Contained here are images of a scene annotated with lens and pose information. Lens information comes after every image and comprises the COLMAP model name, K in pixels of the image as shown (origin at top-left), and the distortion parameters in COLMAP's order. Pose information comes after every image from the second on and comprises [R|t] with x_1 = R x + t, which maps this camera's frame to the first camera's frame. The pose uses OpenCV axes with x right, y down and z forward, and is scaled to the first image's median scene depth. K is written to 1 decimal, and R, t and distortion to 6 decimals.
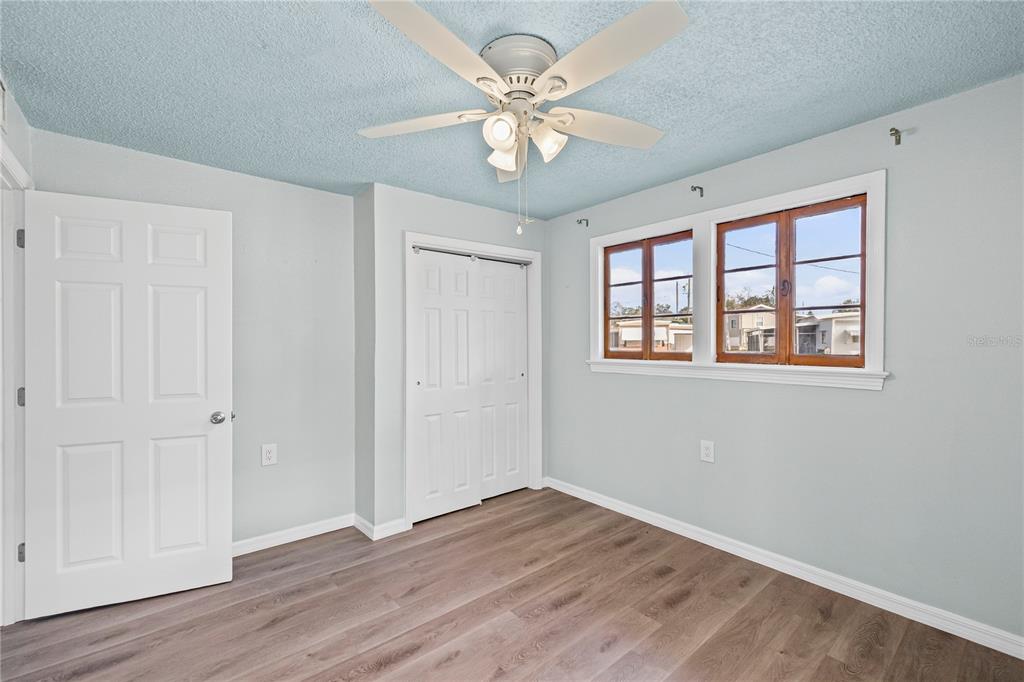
lens RADIAL K [[440.4, 0, 510.2], [0, 440.4, 343.7], [0, 0, 1]] dist [0.000096, 0.000212]
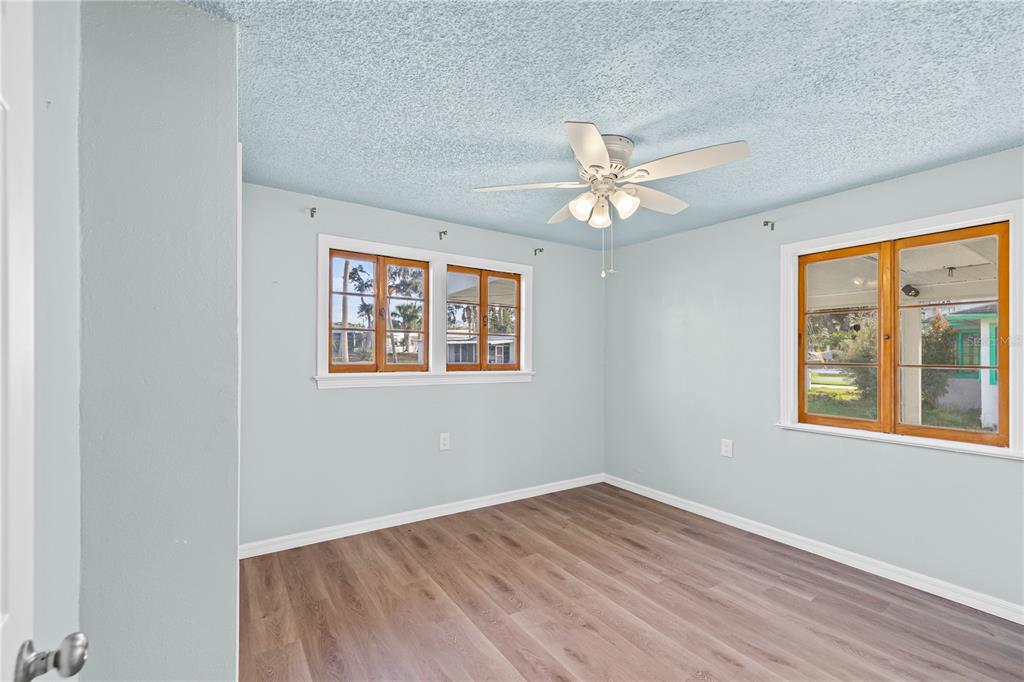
lens RADIAL K [[440.4, 0, 509.6], [0, 440.4, 347.2], [0, 0, 1]] dist [0.000096, 0.000212]
pose [[0.097054, 0.020213, 0.995074, -0.879090], [-0.002214, 0.999796, -0.020093, -0.002744], [-0.995277, -0.000253, 0.097079, 0.755886]]
